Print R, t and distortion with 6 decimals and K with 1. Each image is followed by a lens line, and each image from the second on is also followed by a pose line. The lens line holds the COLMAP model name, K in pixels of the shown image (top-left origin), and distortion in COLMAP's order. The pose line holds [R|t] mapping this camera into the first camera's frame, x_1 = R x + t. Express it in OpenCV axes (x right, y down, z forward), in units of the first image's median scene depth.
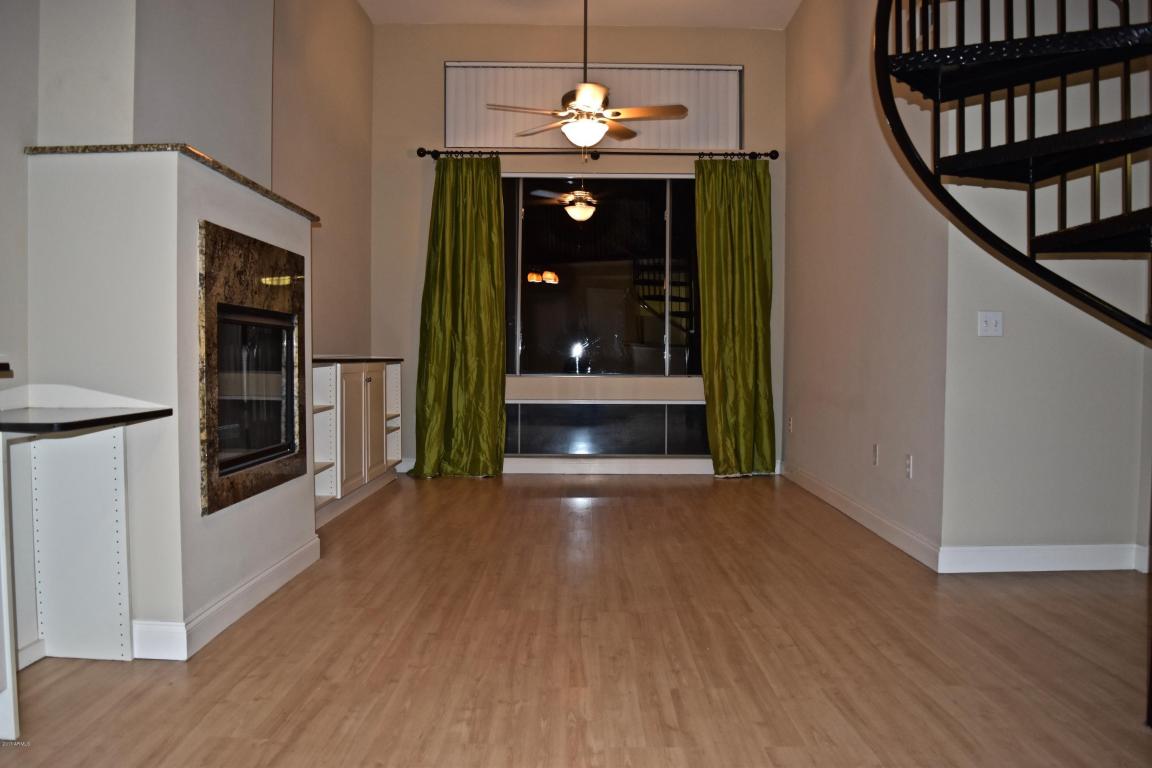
lens RADIAL K [[902.7, 0, 565.9], [0, 902.7, 391.7], [0, 0, 1]] dist [-0.090975, 0.020672]
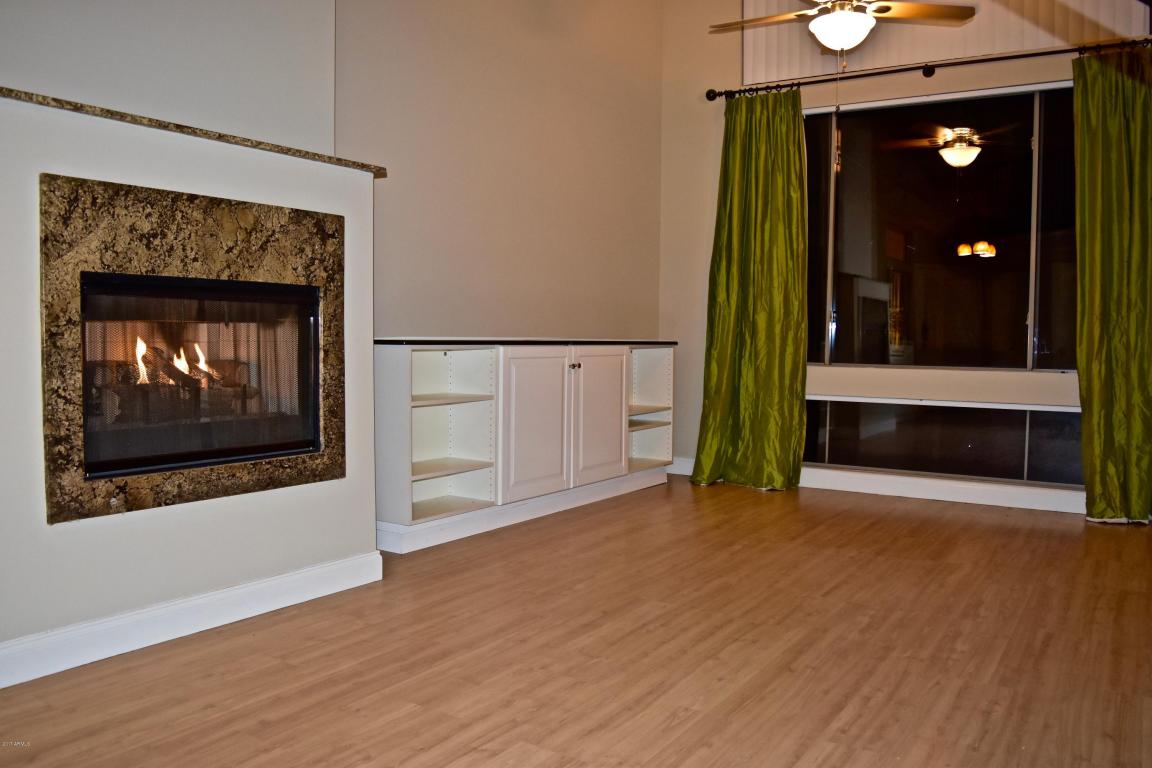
lens RADIAL K [[902.7, 0, 579.7], [0, 902.7, 383.9], [0, 0, 1]] dist [-0.090975, 0.020672]
pose [[0.847543, 0.032250, -0.529747, 0.185584], [-0.027299, 0.999480, 0.017170, -0.008942], [0.530025, -0.000091, 0.847982, 0.228674]]
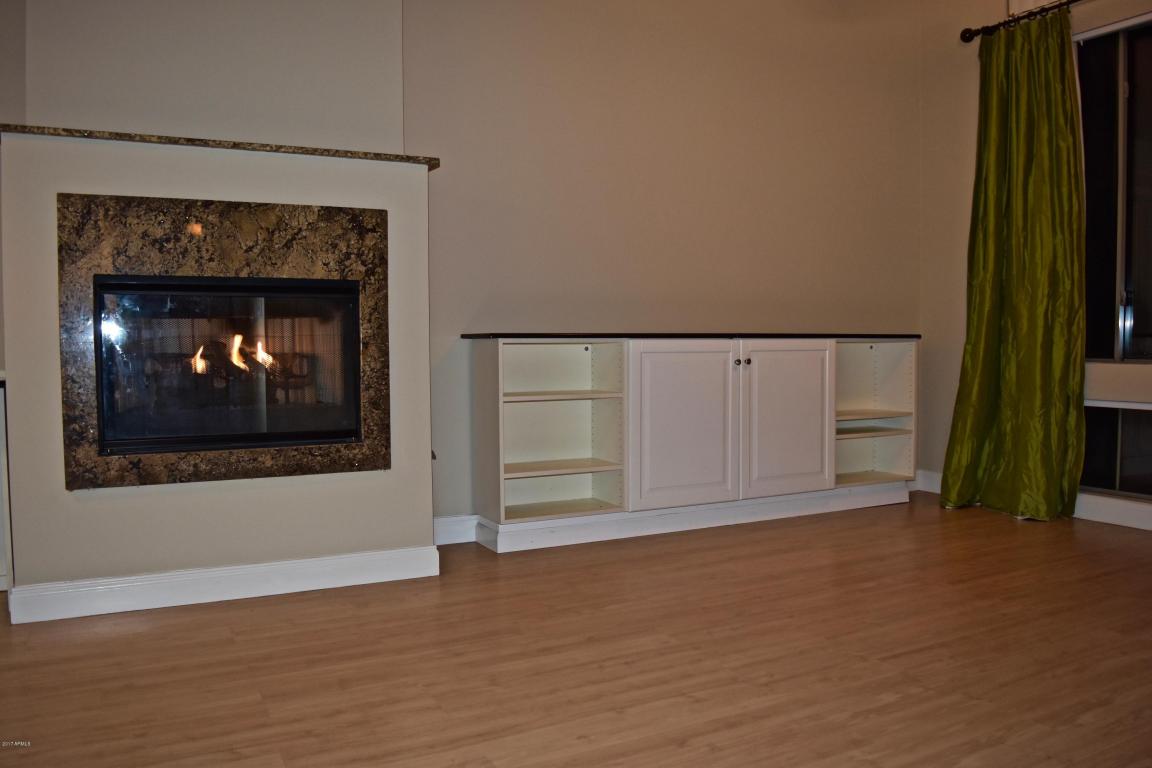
lens RADIAL K [[902.7, 0, 578.0], [0, 902.7, 382.0], [0, 0, 1]] dist [-0.090975, 0.020672]
pose [[0.481890, 0.031173, -0.875677, 0.294336], [-0.025990, 0.999436, 0.021276, -0.007059], [0.875846, 0.012506, 0.482428, 0.416820]]
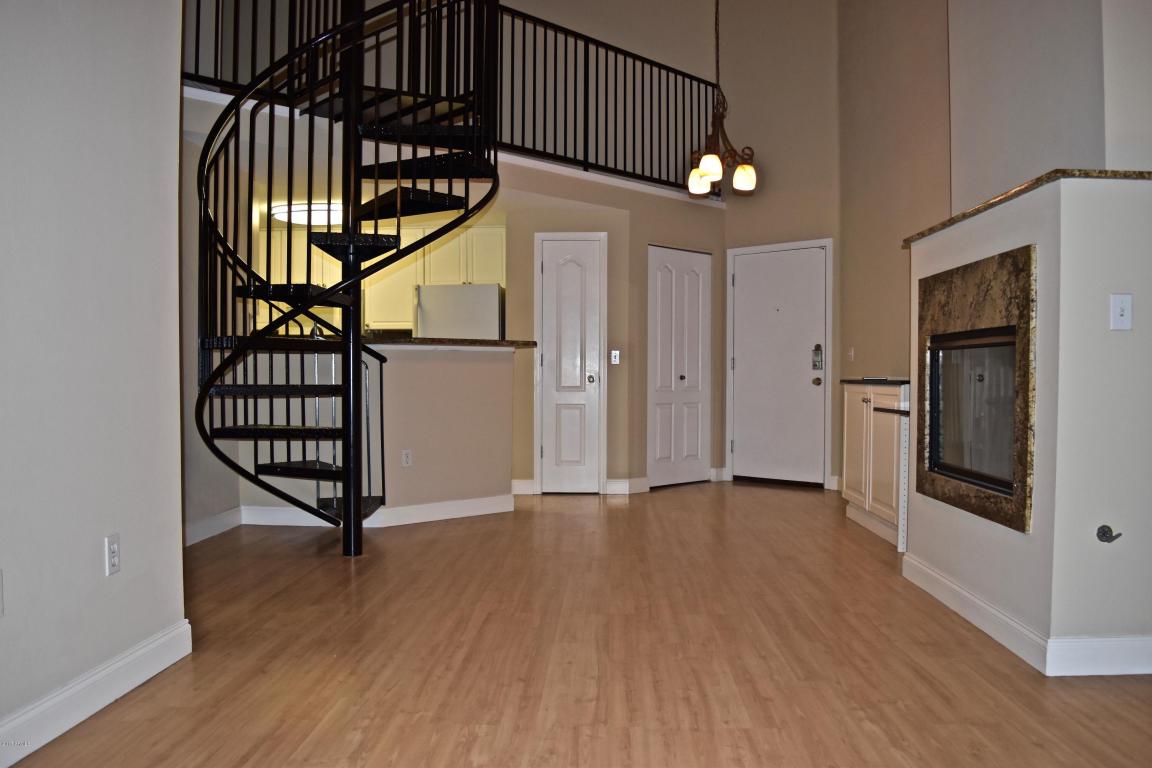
lens RADIAL K [[902.7, 0, 599.8], [0, 902.7, 385.8], [0, 0, 1]] dist [-0.090975, 0.020672]
pose [[-0.999956, -0.008550, -0.003970, 0.039013], [-0.008731, 0.998806, 0.048065, -0.035934], [0.003554, 0.048098, -0.998836, 0.963552]]
